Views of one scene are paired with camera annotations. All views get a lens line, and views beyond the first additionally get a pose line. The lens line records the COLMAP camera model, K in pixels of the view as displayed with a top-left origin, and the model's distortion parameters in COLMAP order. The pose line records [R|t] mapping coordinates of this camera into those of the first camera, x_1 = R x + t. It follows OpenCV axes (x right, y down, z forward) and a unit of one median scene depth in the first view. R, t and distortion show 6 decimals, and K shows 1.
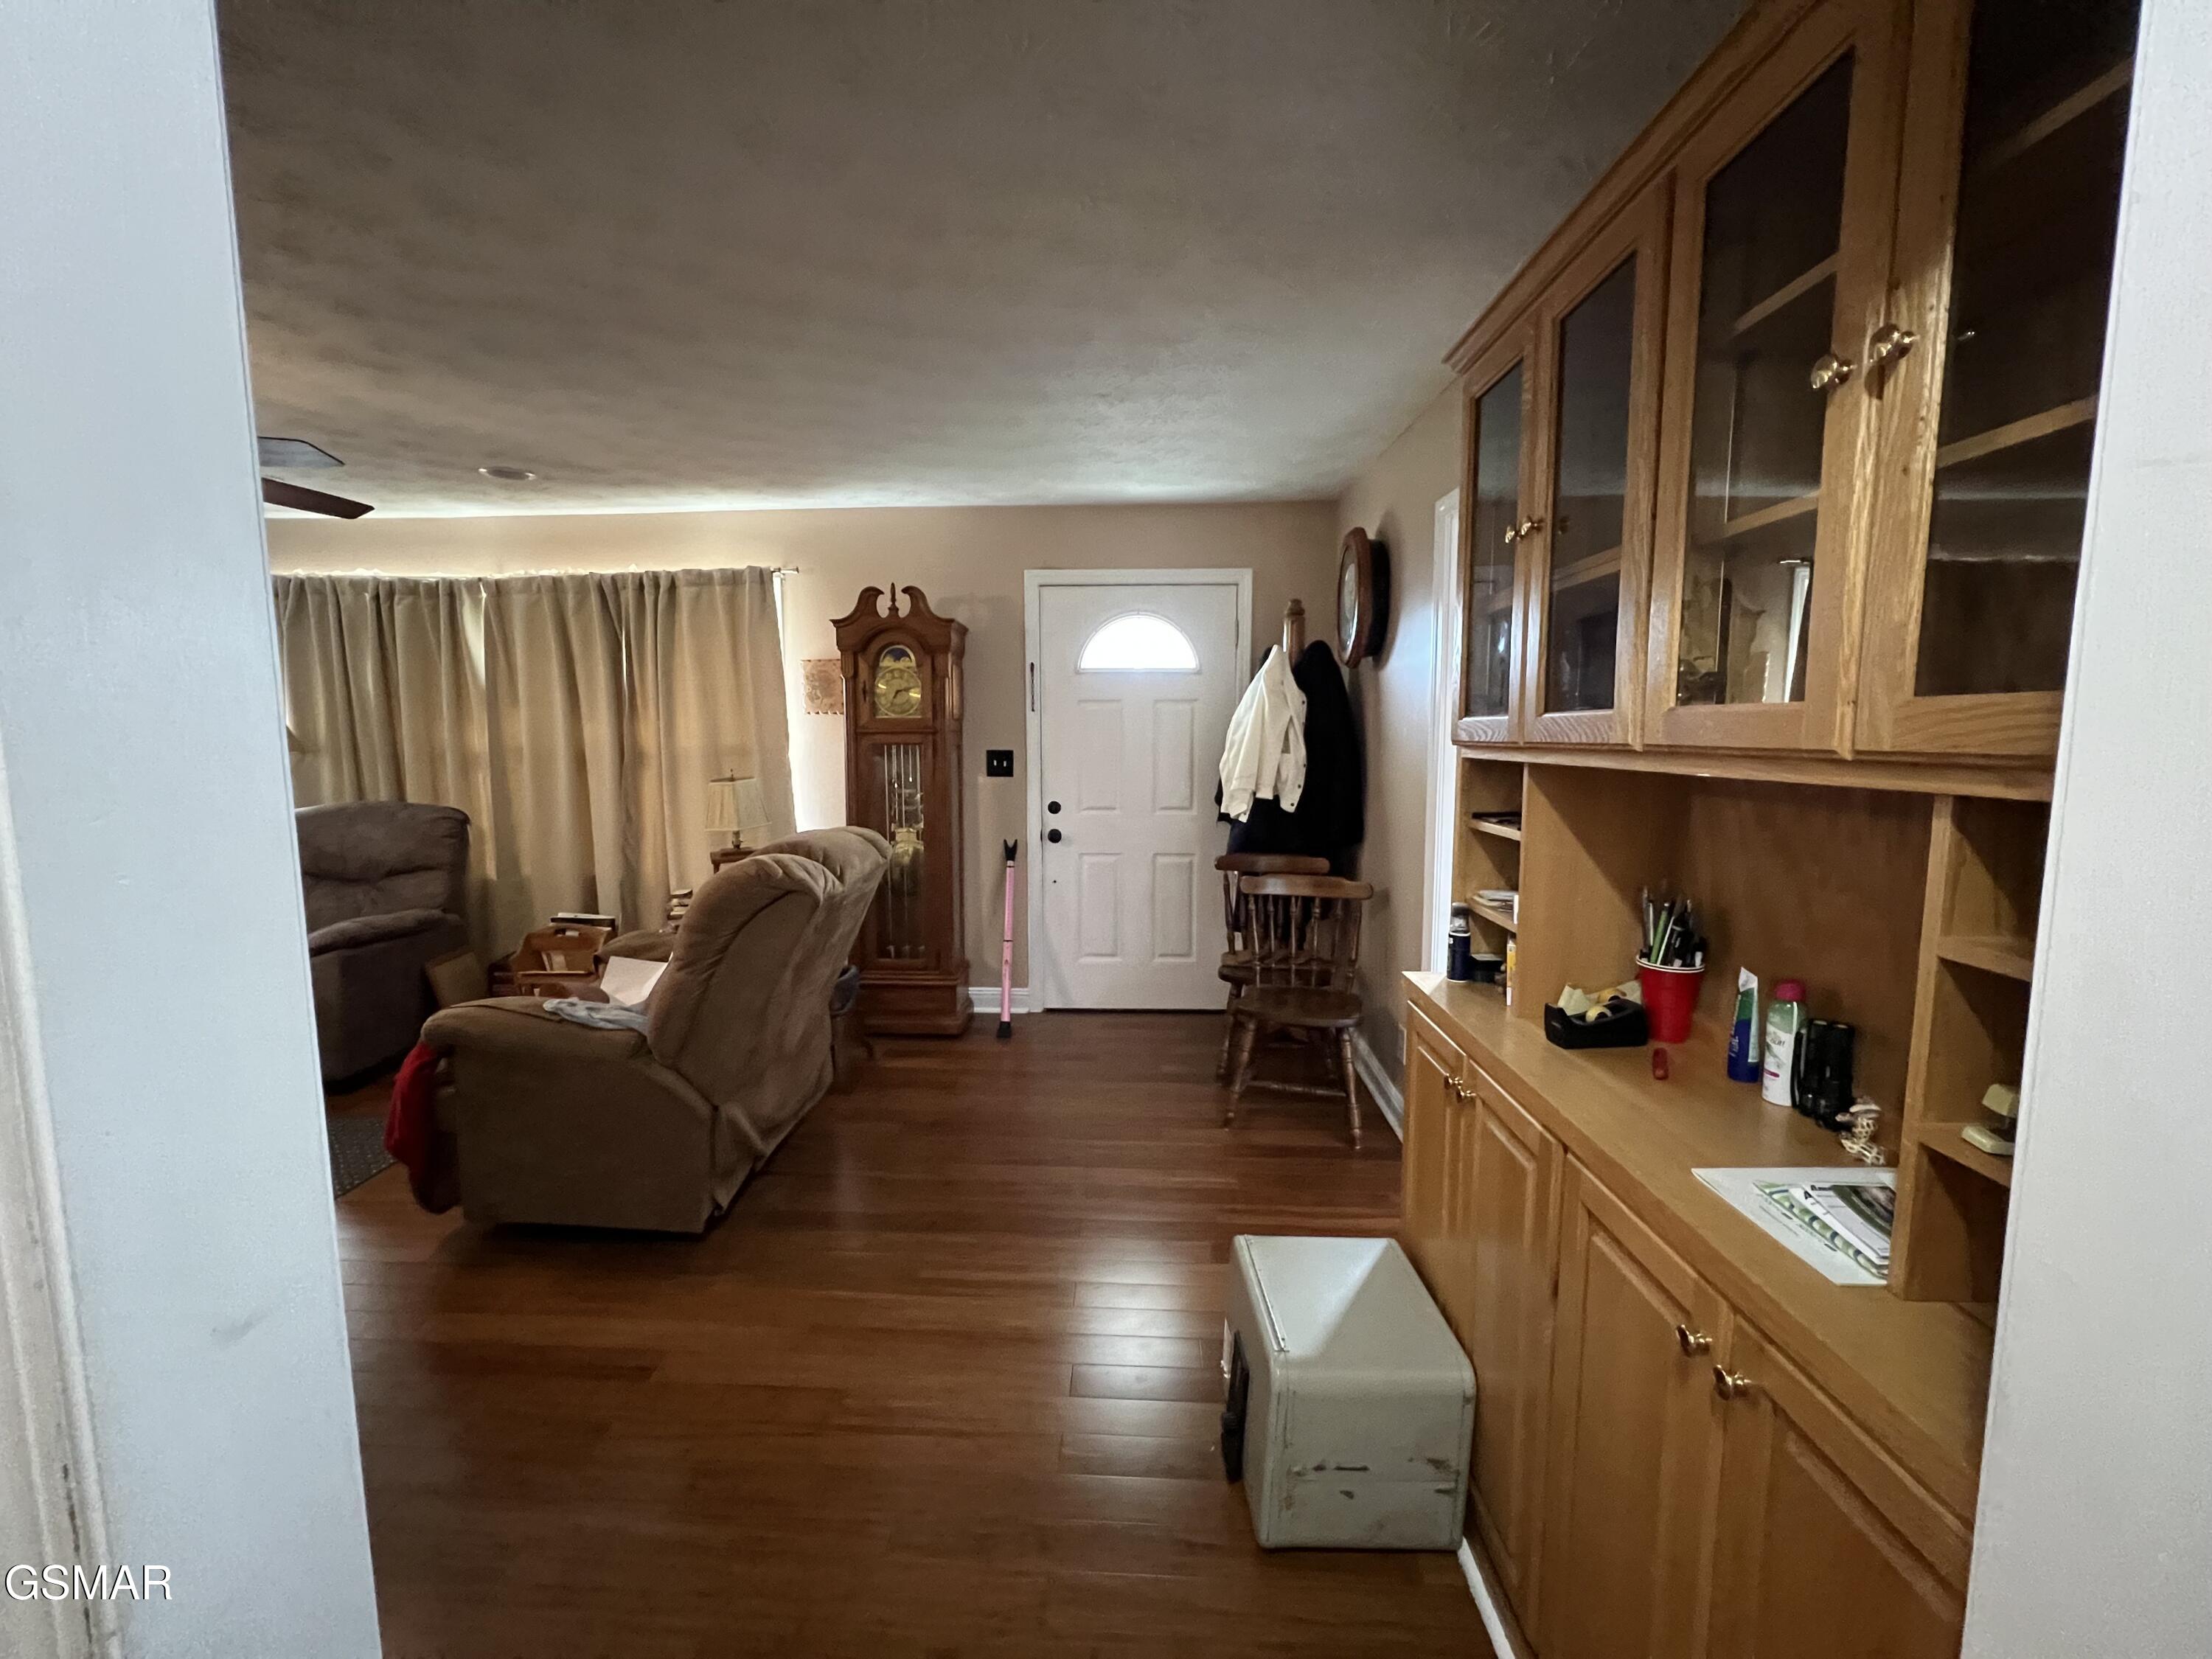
lens RADIAL K [[882.9, 0, 1100.1], [0, 882.9, 822.5], [0, 0, 1]] dist [-0.008146, 0.000033]
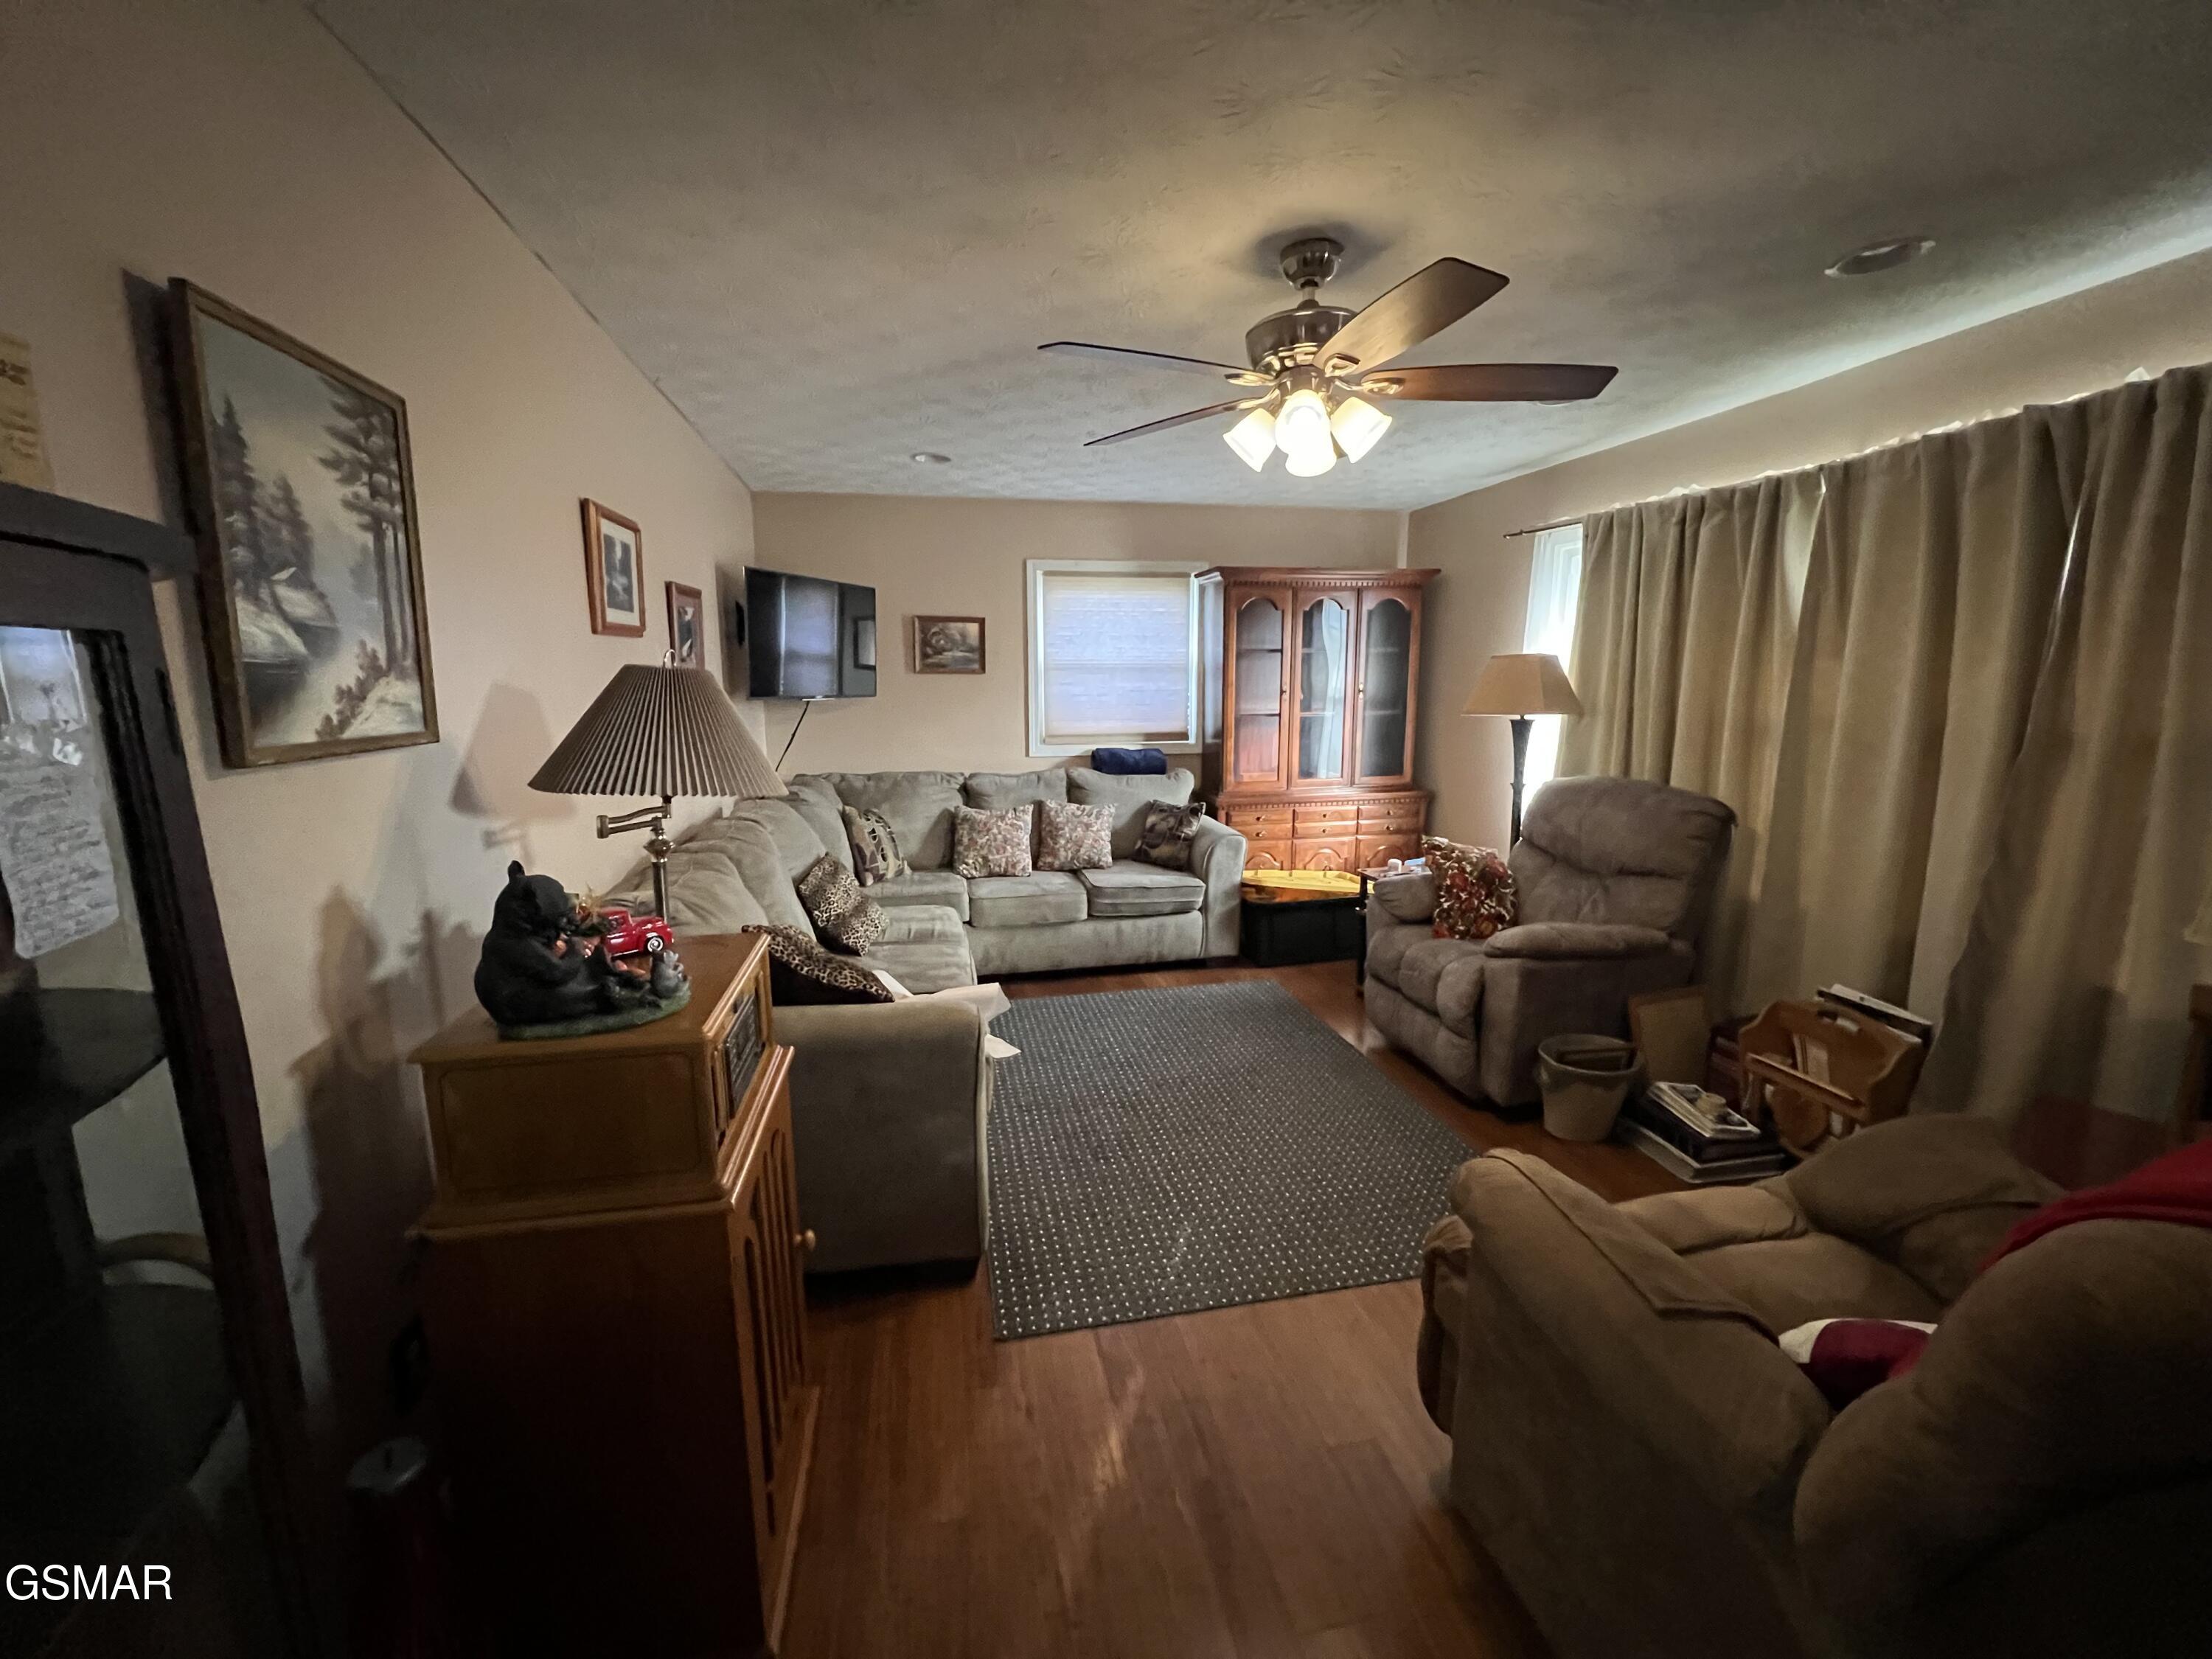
lens RADIAL K [[886.6, 0, 1098.5], [0, 886.6, 823.6], [0, 0, 1]] dist [-0.002150, -0.000022]
pose [[0.225802, 0.160813, -0.960808, -0.140902], [-0.104253, 0.984606, 0.140296, -0.046664], [0.968579, 0.068488, 0.239091, 0.327897]]
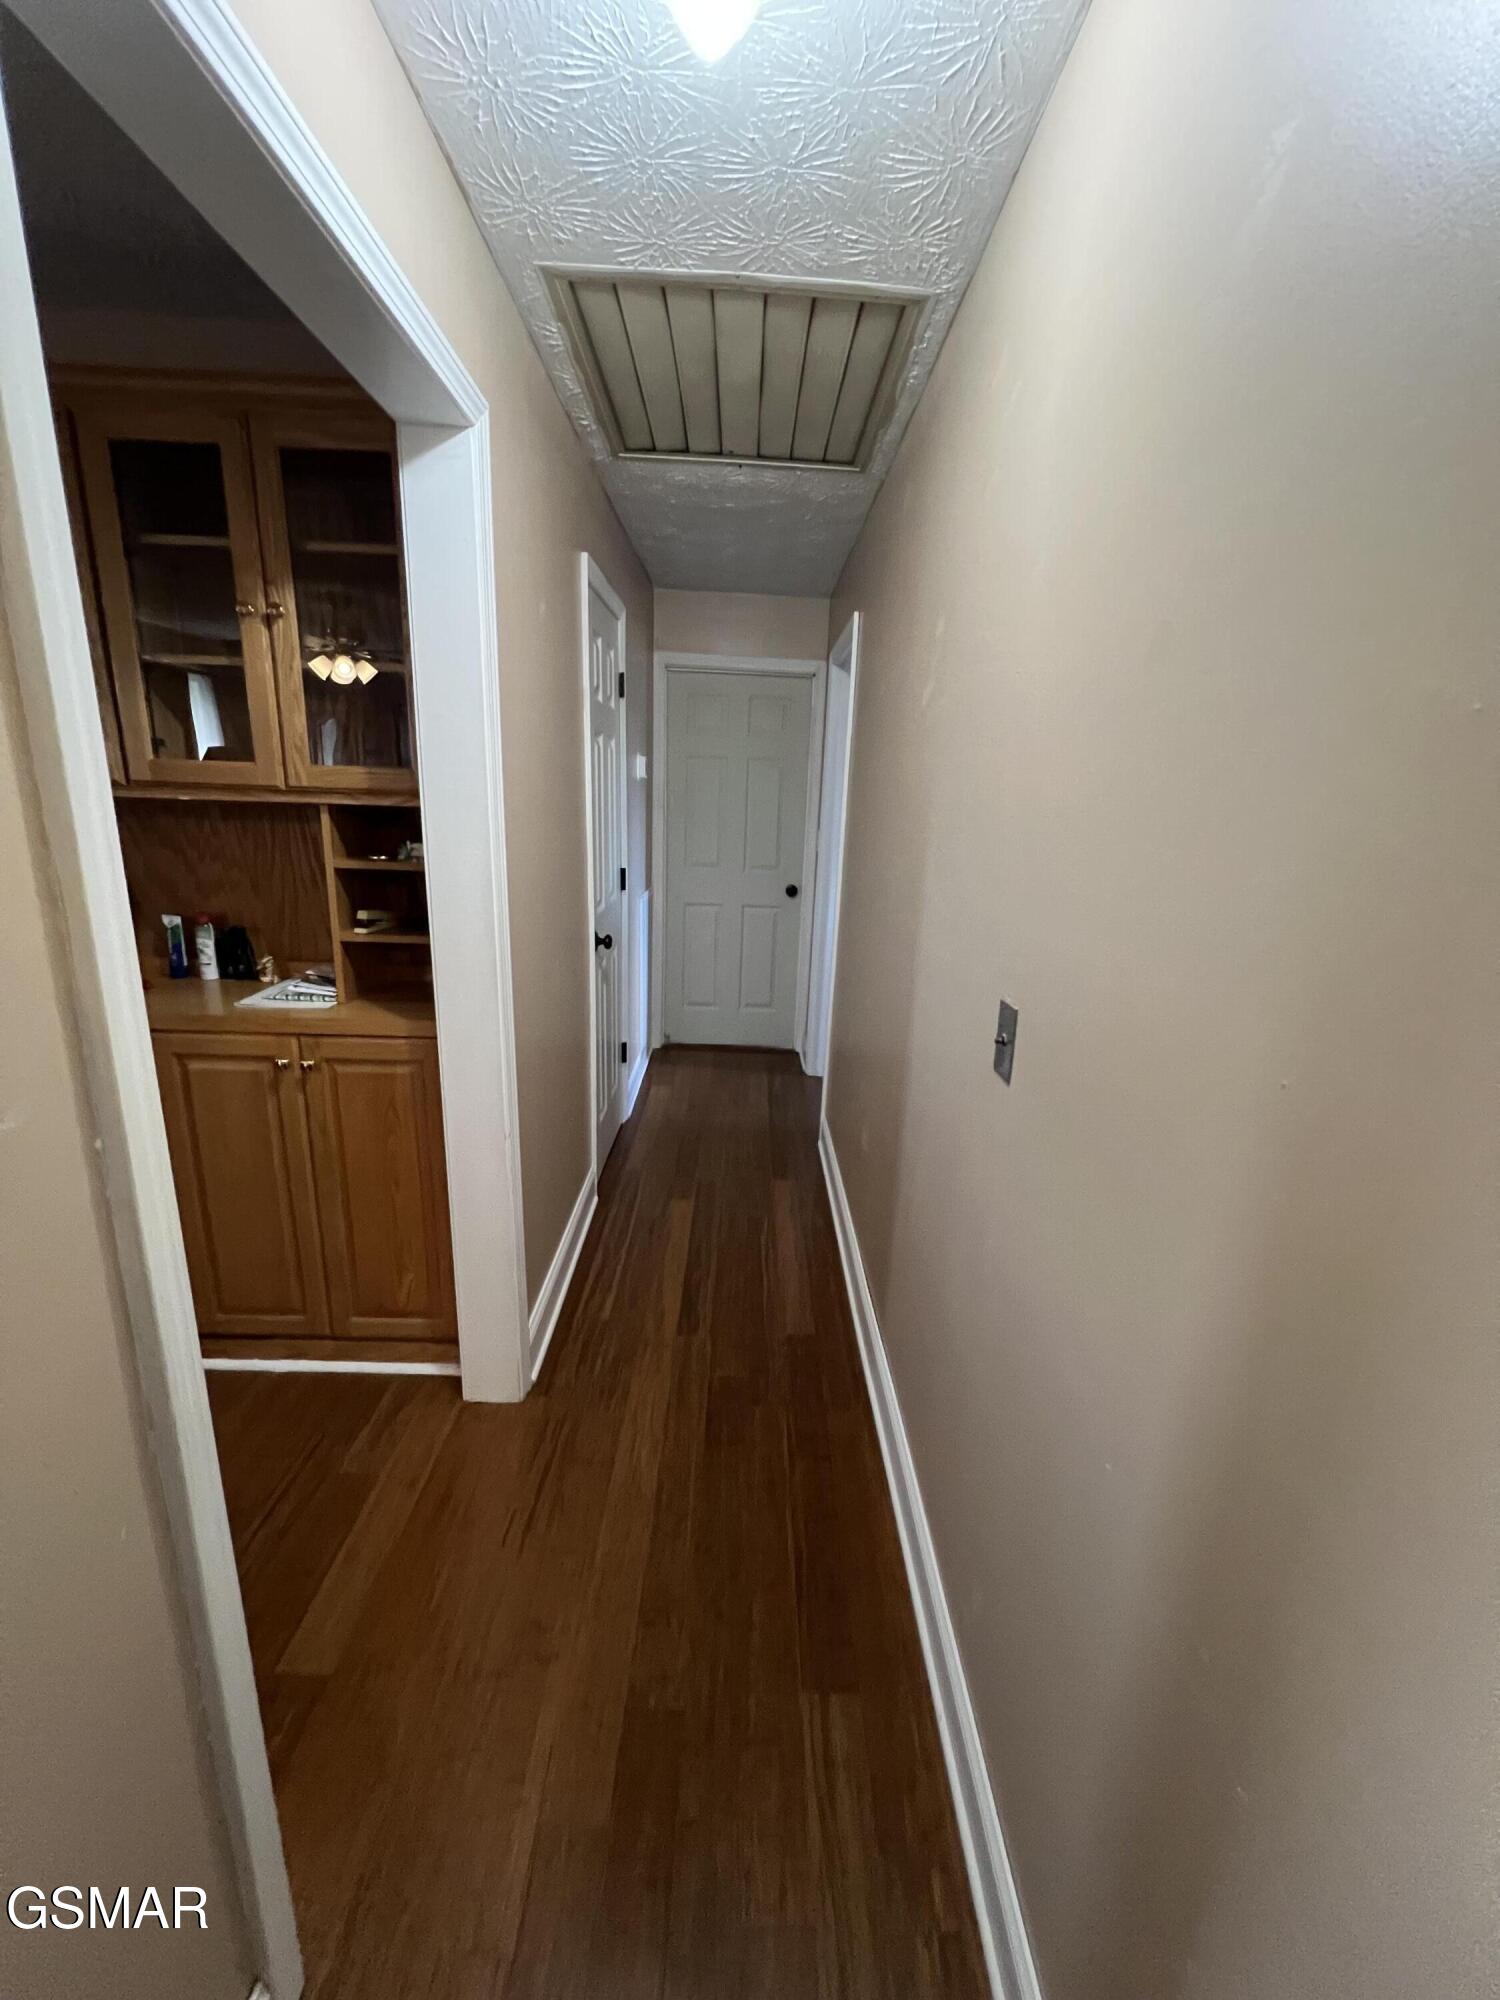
lens RADIAL K [[801.6, 0, 751.8], [0, 801.6, 991.7], [0, 0, 1]] dist [-0.002150, -0.000022]
pose [[-0.051233, -0.248644, 0.967239, -0.283011], [0.070344, 0.965207, 0.251848, -0.000653], [-0.996206, 0.080943, -0.031959, -0.025453]]
